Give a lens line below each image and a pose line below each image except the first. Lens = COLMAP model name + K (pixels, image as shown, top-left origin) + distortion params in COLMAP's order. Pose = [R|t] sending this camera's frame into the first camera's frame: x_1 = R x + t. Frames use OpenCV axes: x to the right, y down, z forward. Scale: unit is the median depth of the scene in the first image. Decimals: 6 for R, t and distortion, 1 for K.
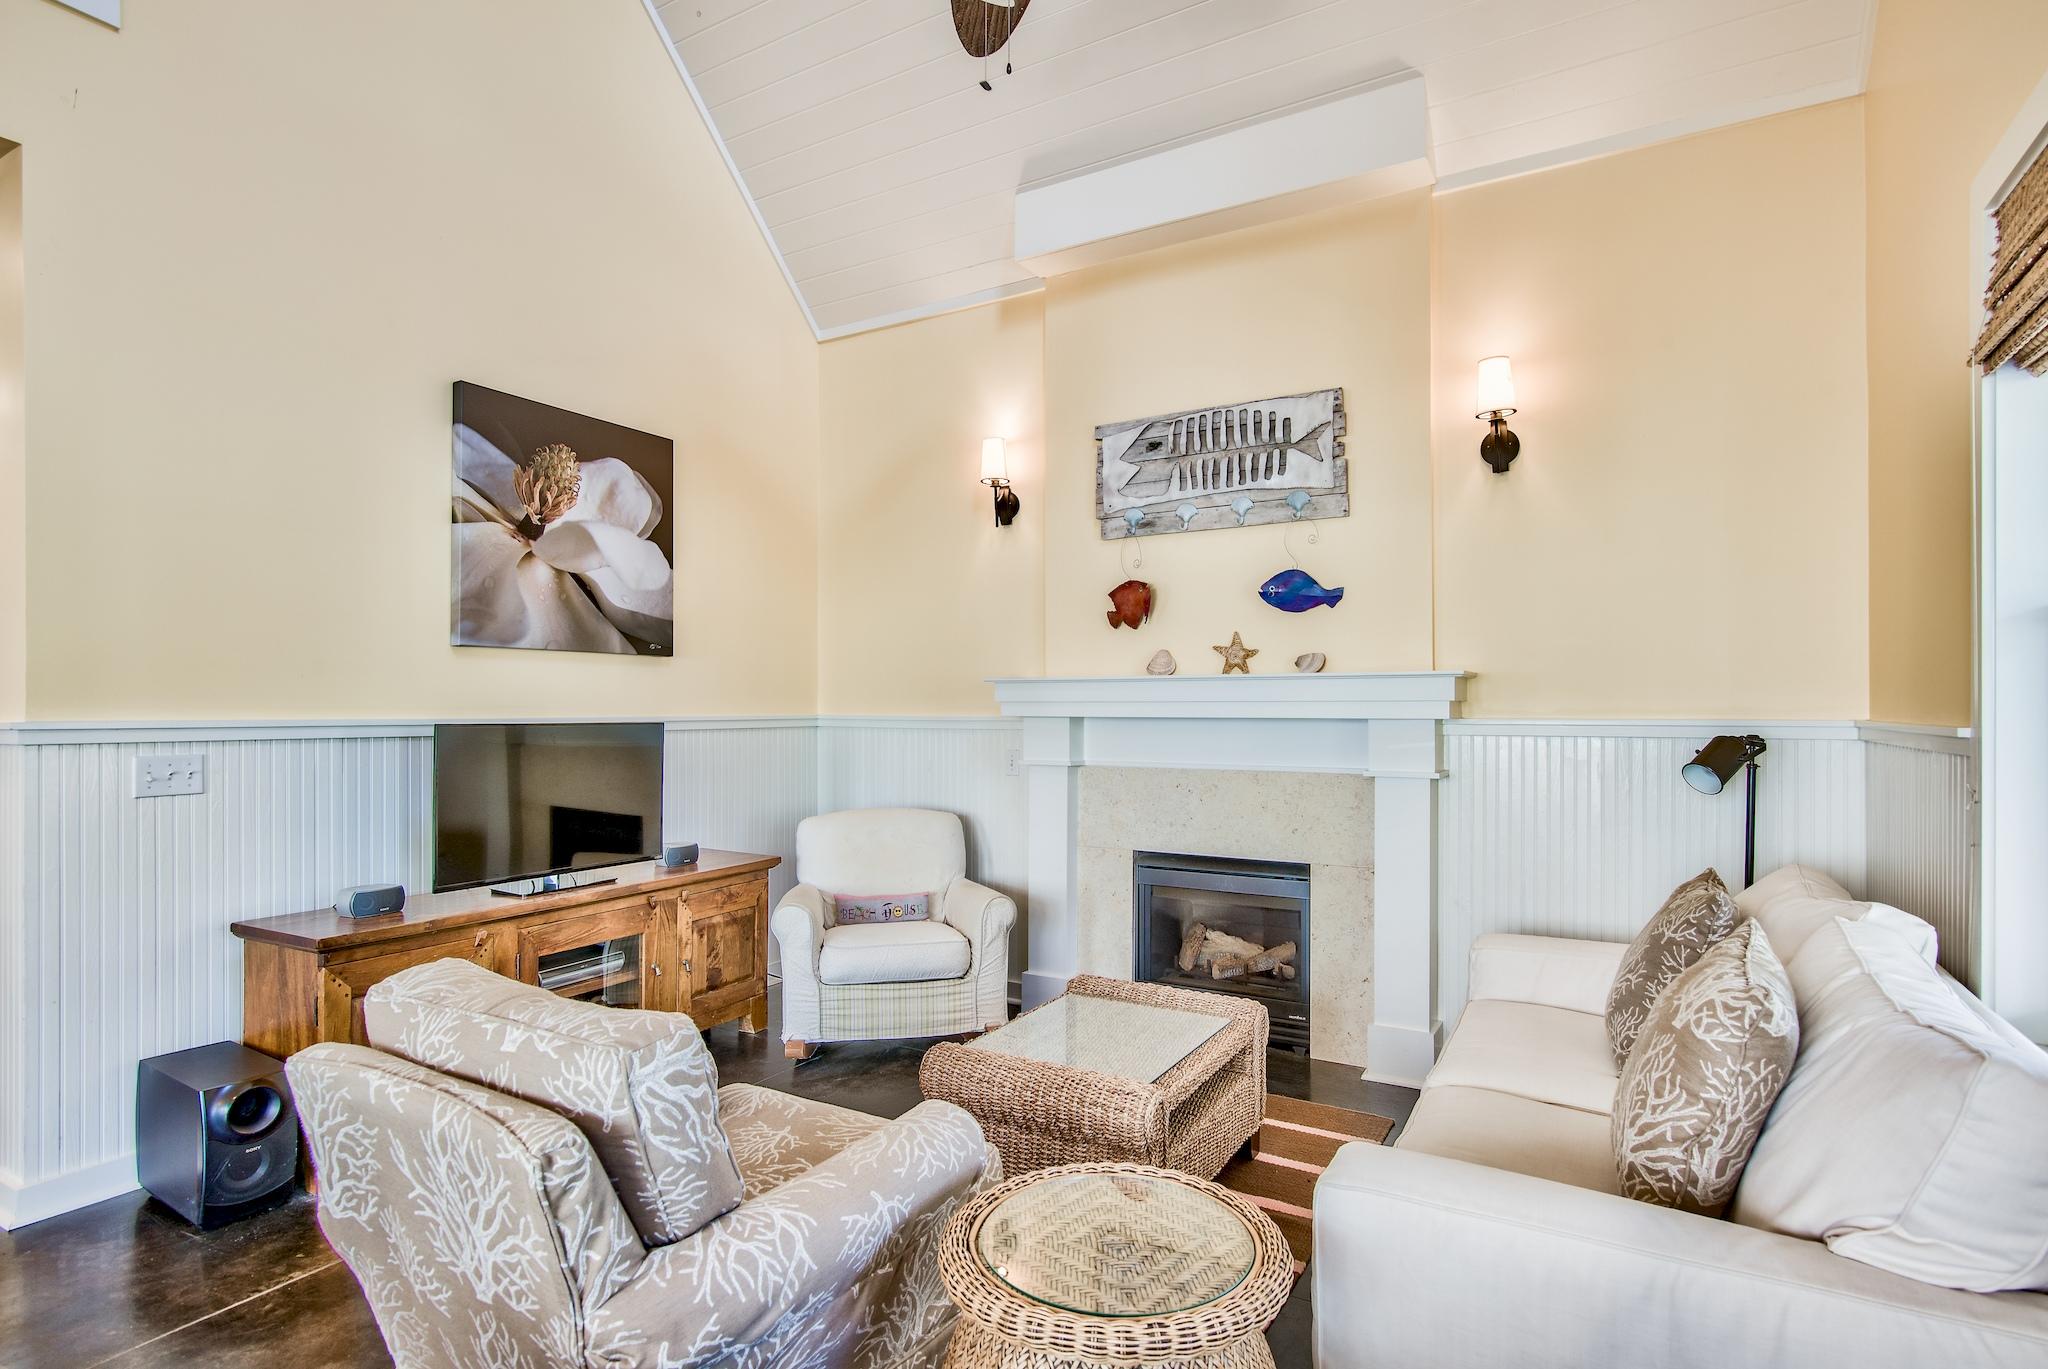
lens RADIAL K [[1033.6, 0, 1027.2], [0, 1033.6, 705.5], [0, 0, 1]] dist [-0.000245, -0.000334]
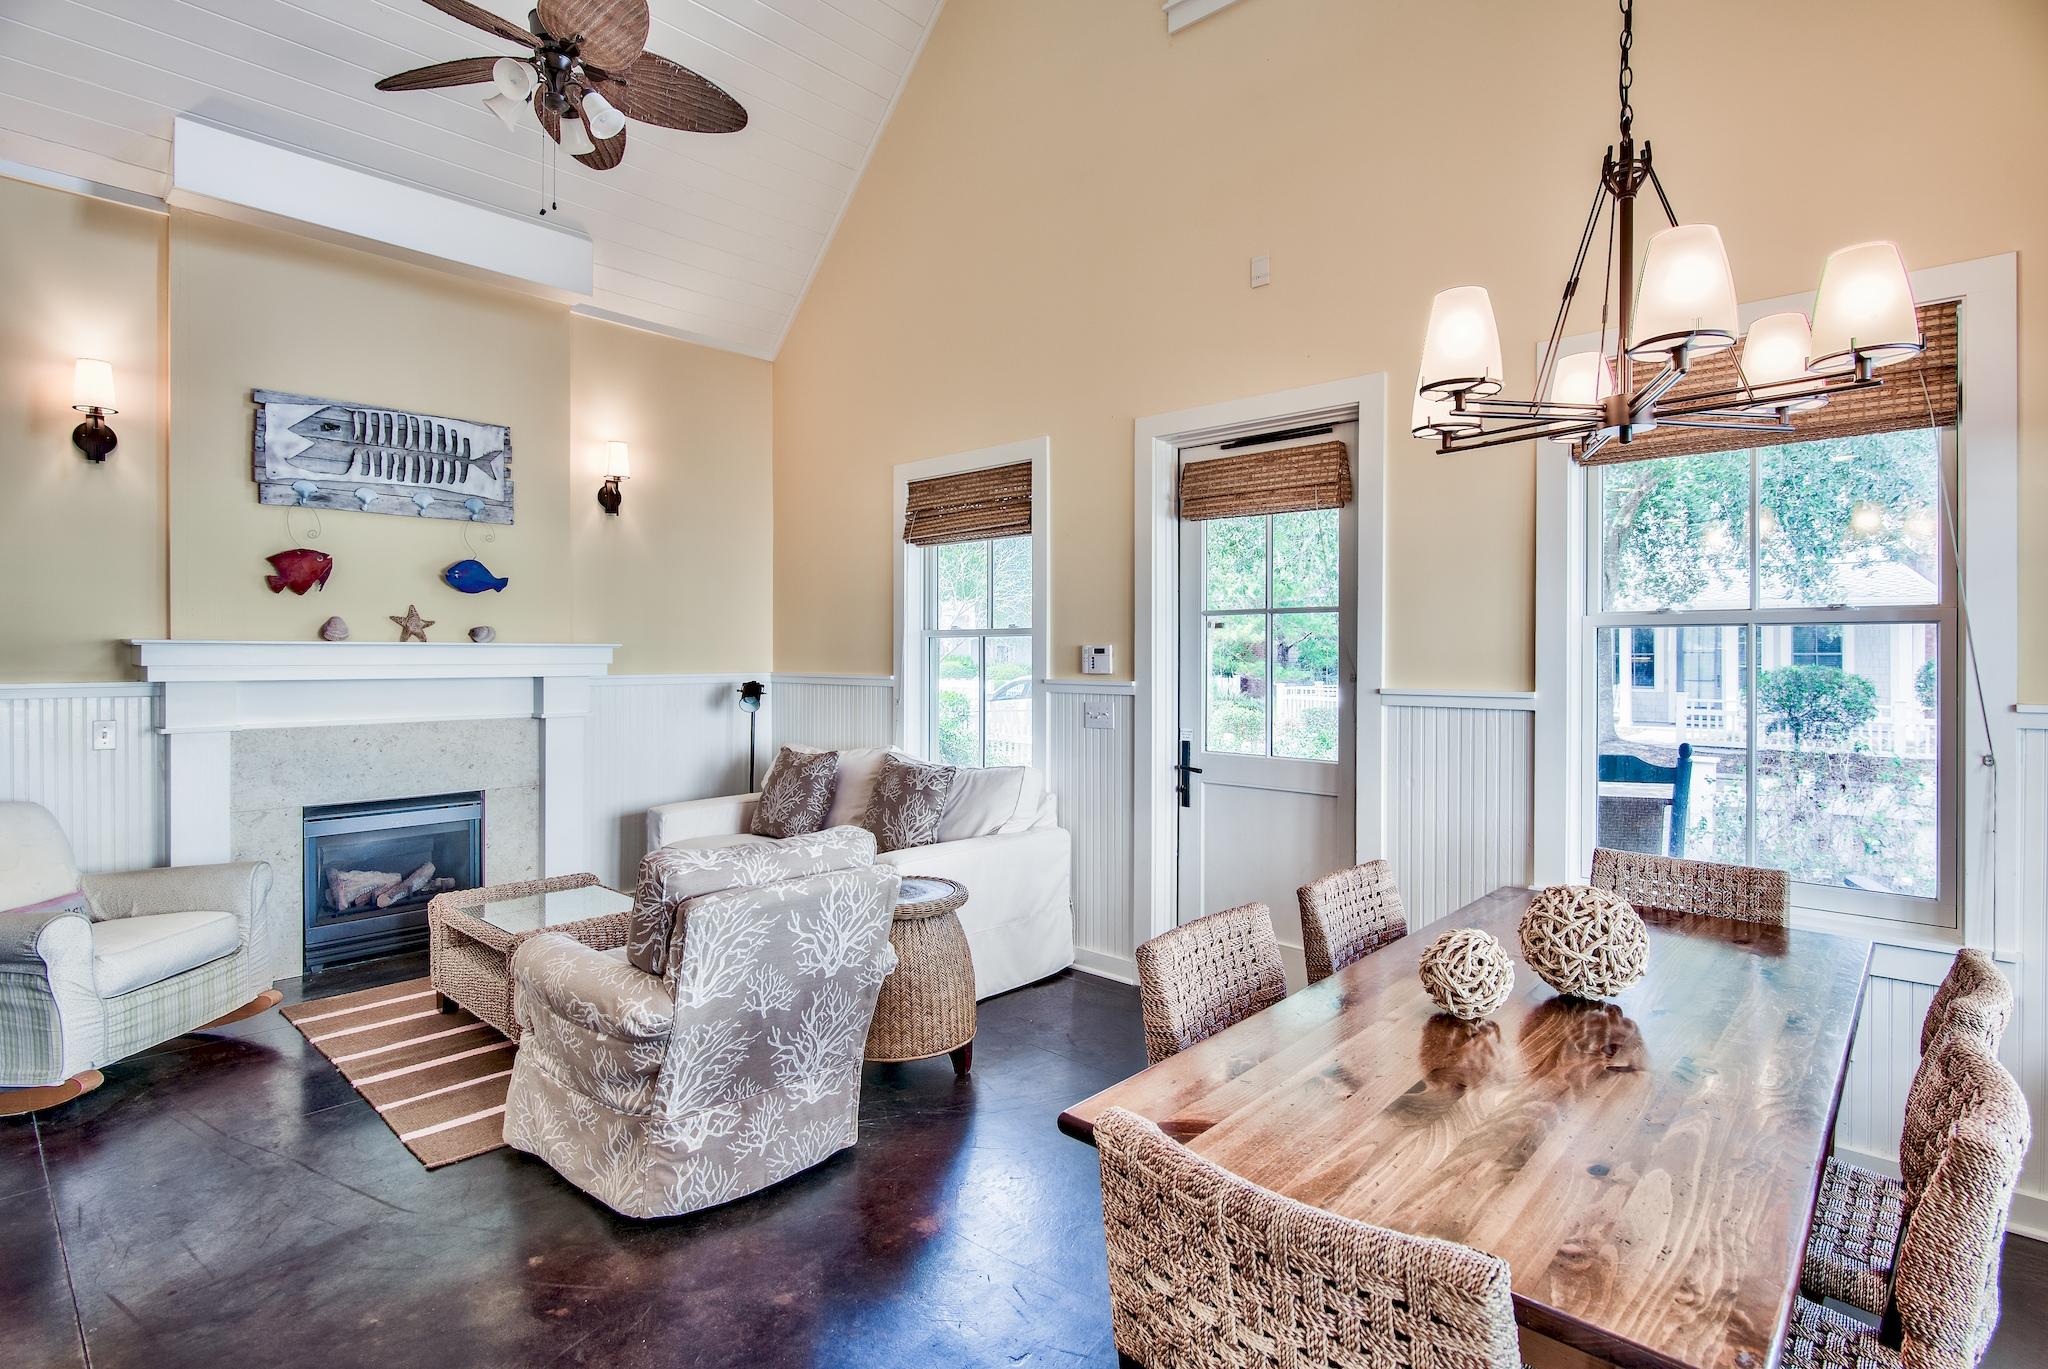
lens RADIAL K [[1002.1, 0, 1034.4], [0, 1002.1, 655.3], [0, 0, 1]] dist [-0.003754, 0.000204]
pose [[0.209663, -0.000344, 0.977774, -0.820983], [-0.003319, 0.999994, 0.001064, -0.018684], [-0.977768, -0.003468, 0.209661, 0.070609]]
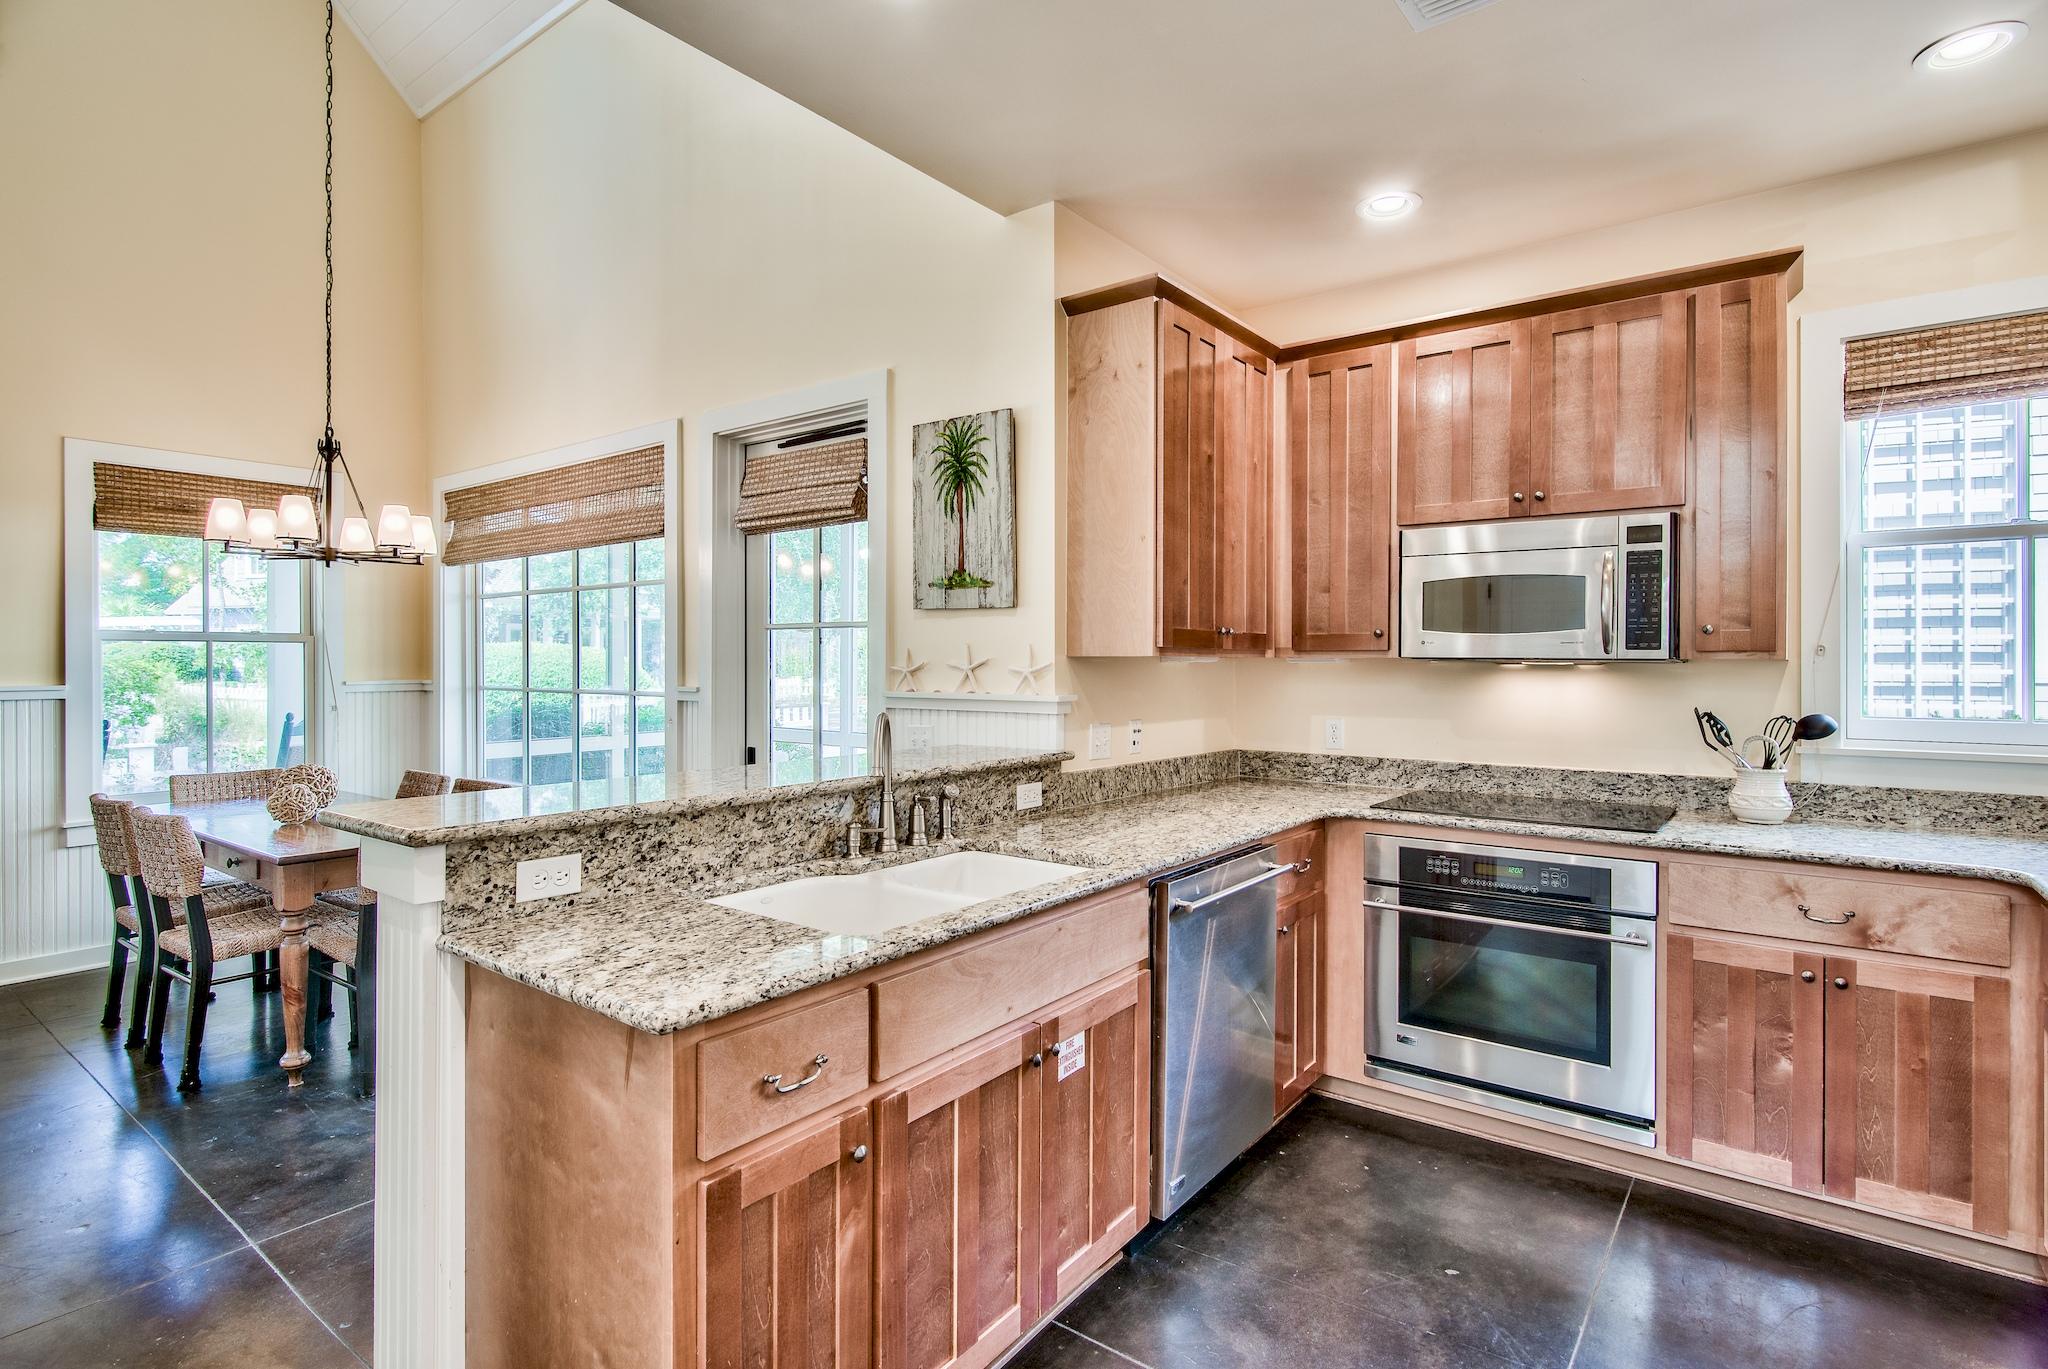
lens RADIAL K [[1002.1, 0, 1034.6], [0, 1002.1, 680.8], [0, 0, 1]] dist [-0.003754, 0.000204]
pose [[-0.993689, -0.001146, 0.112161, -1.175206], [0.001004, 0.999817, 0.019110, -0.014747], [-0.112162, 0.019102, -0.993506, 0.874826]]
